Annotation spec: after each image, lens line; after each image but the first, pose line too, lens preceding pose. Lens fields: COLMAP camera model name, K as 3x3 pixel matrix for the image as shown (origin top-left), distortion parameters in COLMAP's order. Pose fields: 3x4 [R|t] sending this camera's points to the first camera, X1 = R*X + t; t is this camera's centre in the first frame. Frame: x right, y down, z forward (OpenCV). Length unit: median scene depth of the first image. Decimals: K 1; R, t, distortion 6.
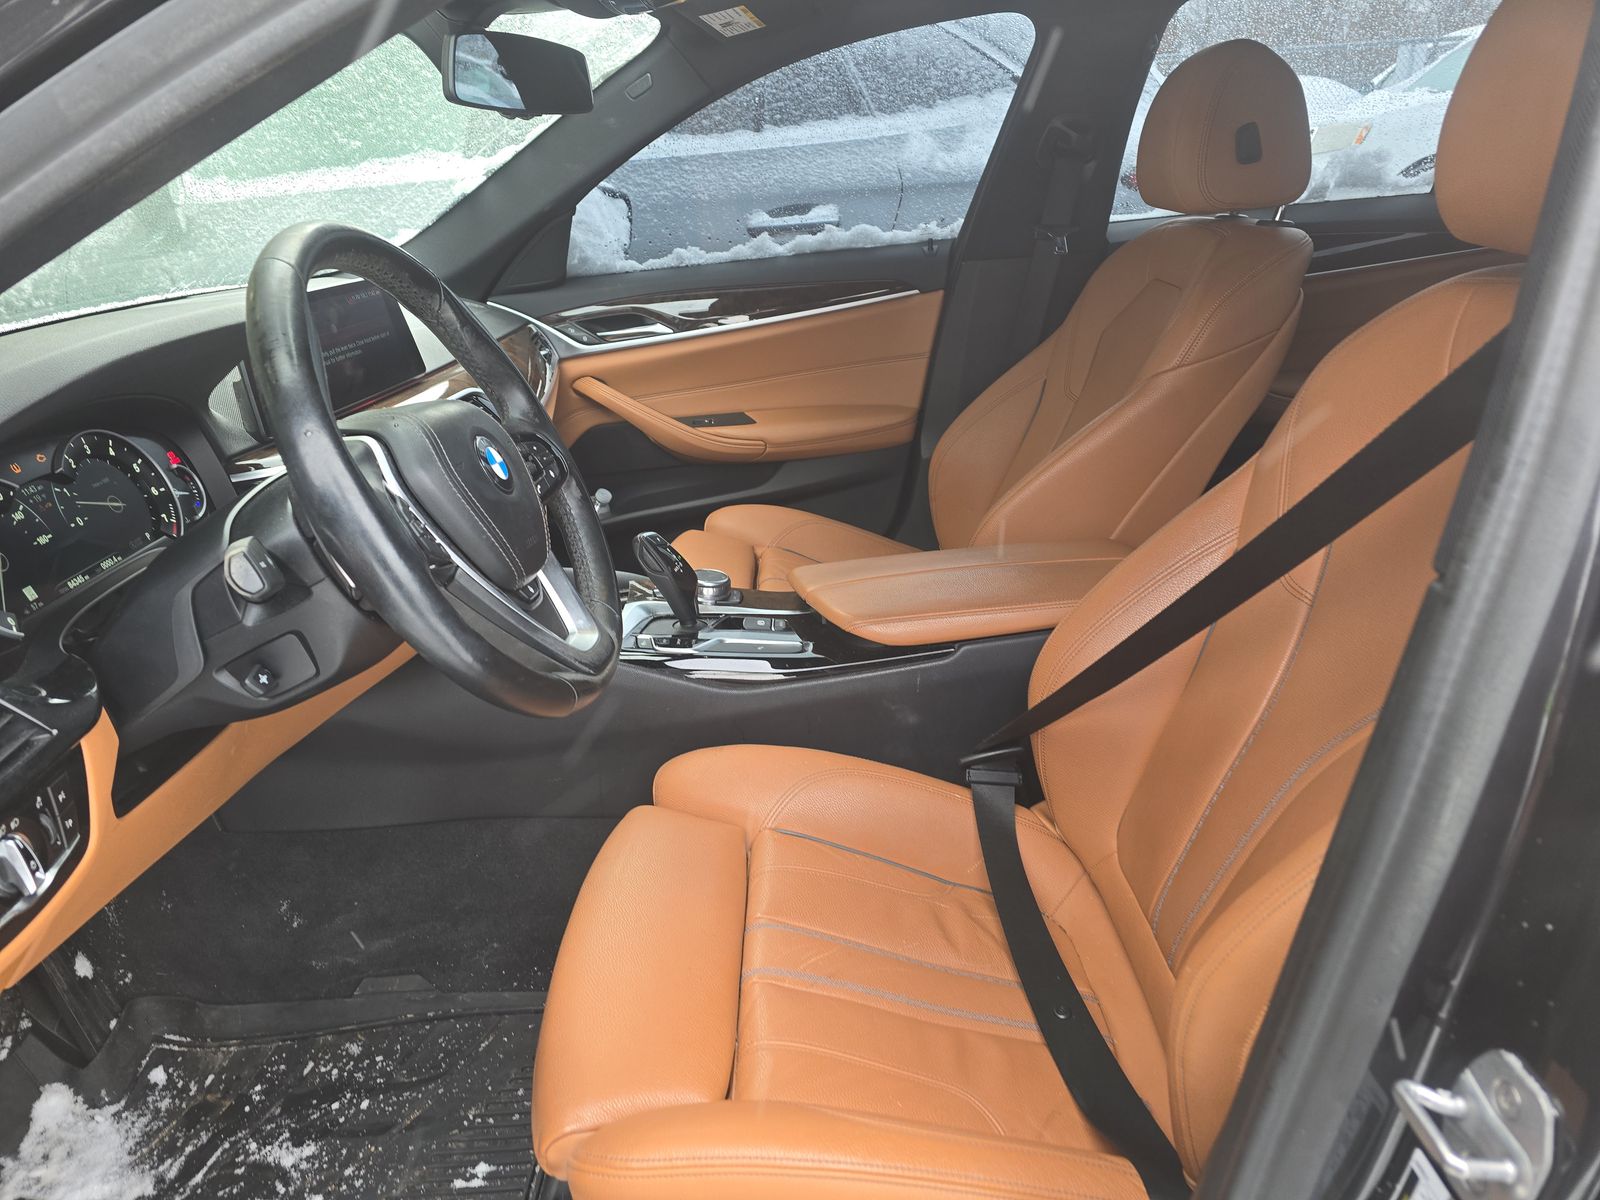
lens RADIAL K [[1049.8, 0, 777.3], [0, 1049.8, 581.3], [0, 0, 1]] dist [0.103928, -0.113471]
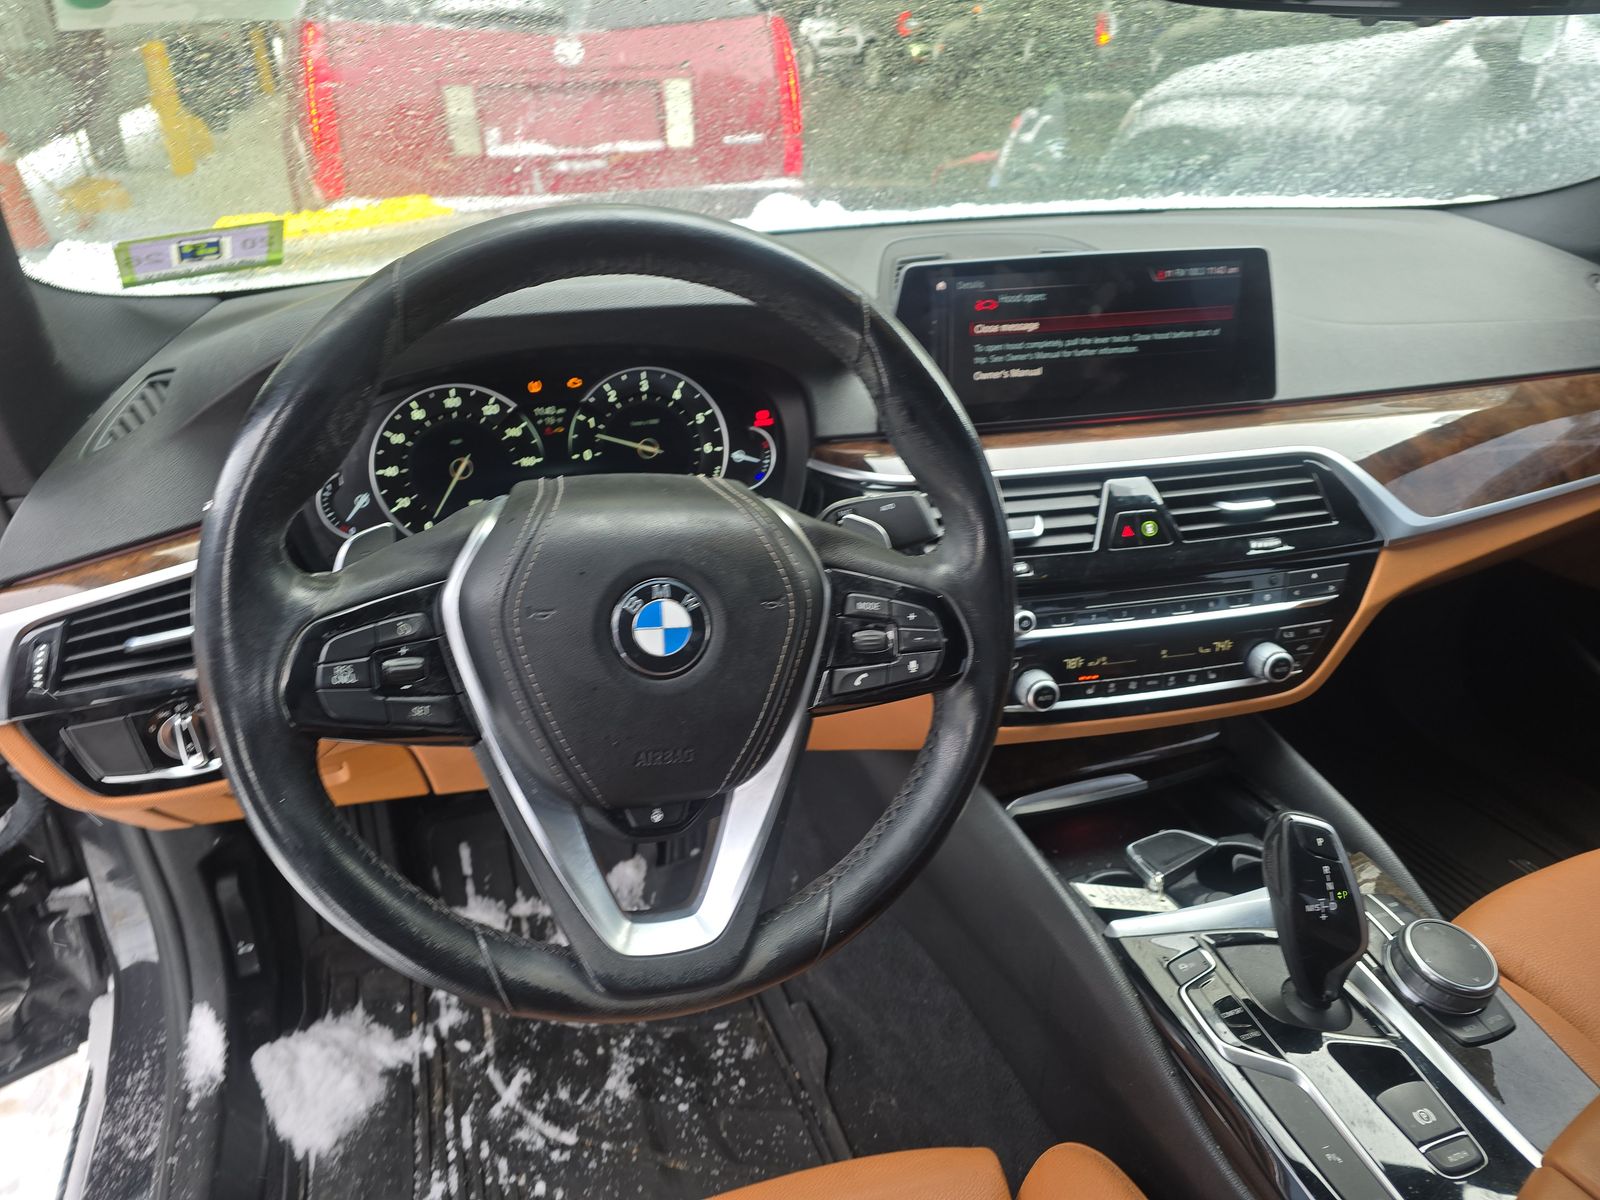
lens RADIAL K [[1049.8, 0, 777.3], [0, 1049.8, 581.3], [0, 0, 1]] dist [0.103928, -0.113471]
pose [[0.345366, 0.473215, -0.810426, 0.113046], [-0.361310, 0.864043, 0.350550, -0.164106], [0.866128, 0.171747, 0.469388, 0.331345]]
